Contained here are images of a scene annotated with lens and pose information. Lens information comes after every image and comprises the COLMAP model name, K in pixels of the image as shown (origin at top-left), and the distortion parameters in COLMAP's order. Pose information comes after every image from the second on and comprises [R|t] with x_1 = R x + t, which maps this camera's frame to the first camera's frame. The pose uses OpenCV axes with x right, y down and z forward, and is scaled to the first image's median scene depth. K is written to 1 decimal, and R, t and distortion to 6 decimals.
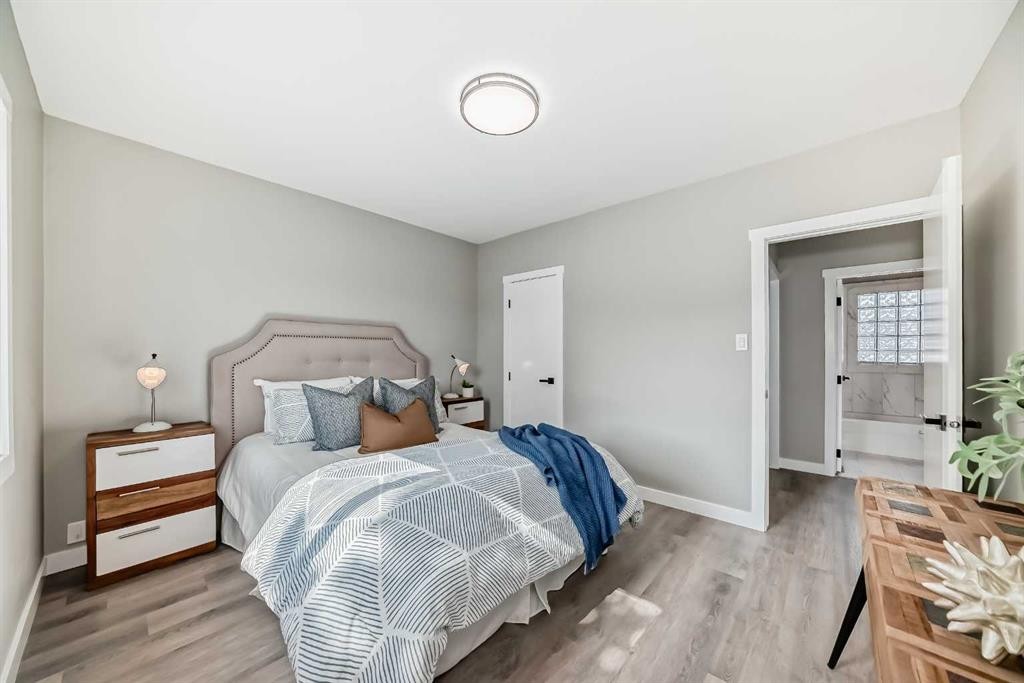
lens RADIAL K [[357.7, 0, 512.5], [0, 357.7, 346.1], [0, 0, 1]] dist [-0.031855, 0.008453]
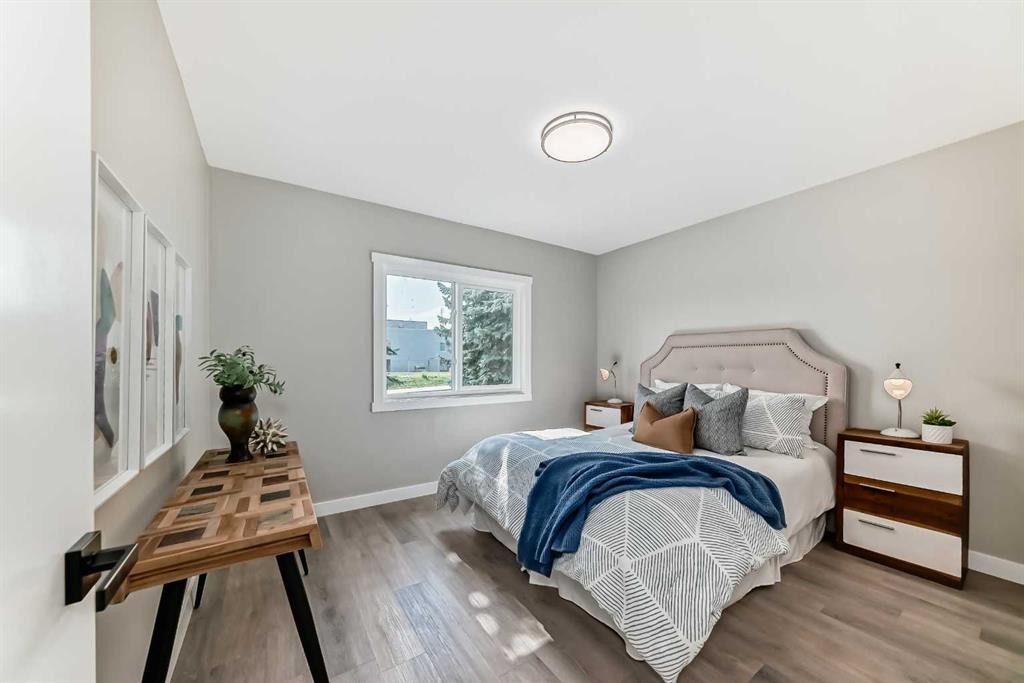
lens RADIAL K [[369.0, 0, 515.3], [0, 369.0, 356.7], [0, 0, 1]] dist [-0.047582, -0.000017]
pose [[-0.255423, -0.017094, -0.966678, 0.941758], [0.016236, 0.999627, -0.021966, 0.027235], [0.966693, -0.021306, -0.255050, 0.934394]]
